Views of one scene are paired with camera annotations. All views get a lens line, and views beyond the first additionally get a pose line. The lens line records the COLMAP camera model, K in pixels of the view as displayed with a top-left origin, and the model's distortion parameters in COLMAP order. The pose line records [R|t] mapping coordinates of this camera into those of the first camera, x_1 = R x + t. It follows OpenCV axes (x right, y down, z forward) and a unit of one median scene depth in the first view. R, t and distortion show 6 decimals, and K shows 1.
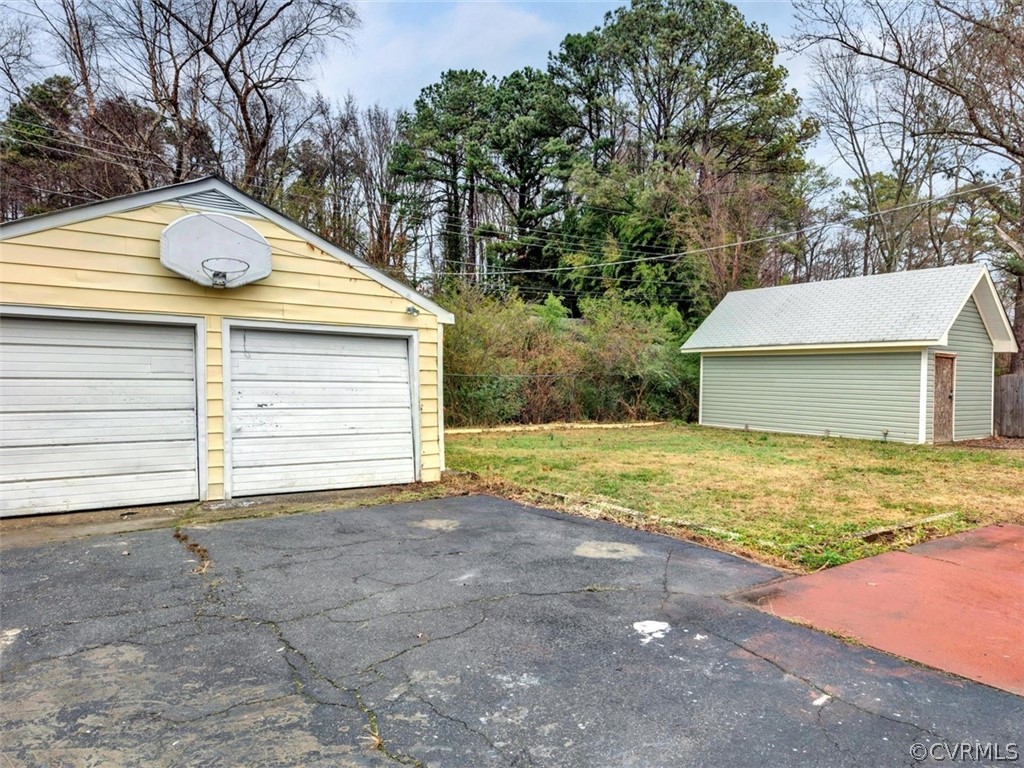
lens RADIAL K [[660.0, 0, 512.0], [0, 660.0, 384.0], [0, 0, 1]] dist [-0.002716, -0.001211]
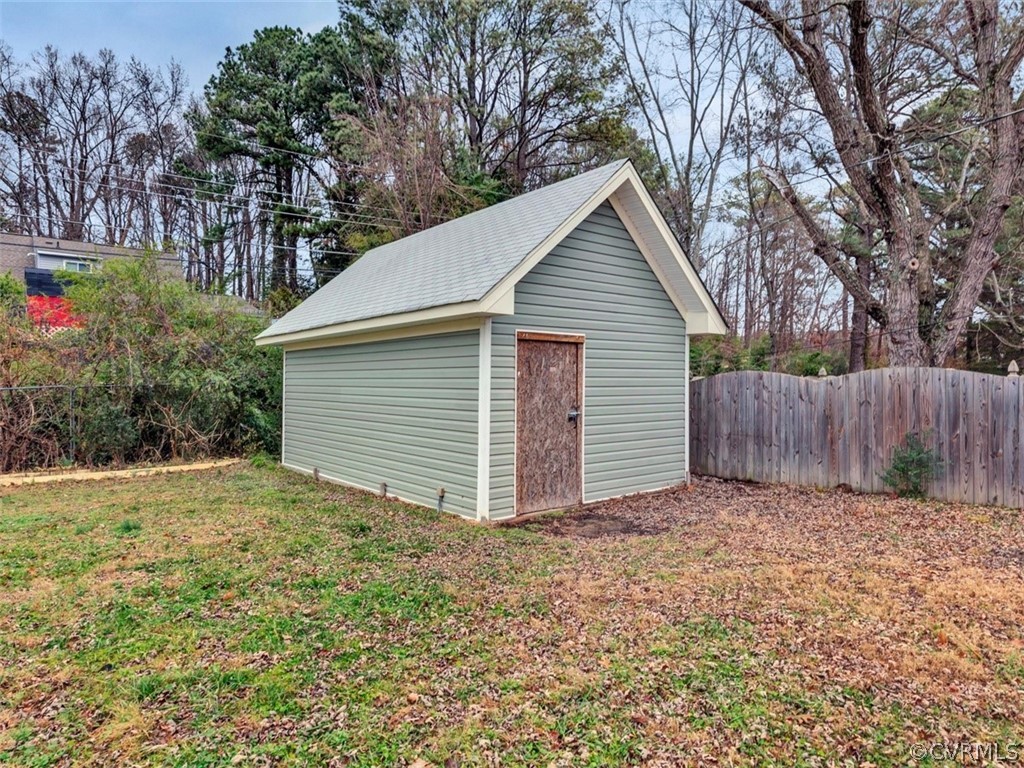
lens RADIAL K [[660.0, 0, 512.0], [0, 660.0, 384.0], [0, 0, 1]] dist [-0.002716, -0.001211]
pose [[0.992628, -0.015151, 0.120247, 0.511793], [0.015755, 0.999868, -0.004077, -0.005568], [-0.120170, 0.005941, 0.992736, 0.453970]]
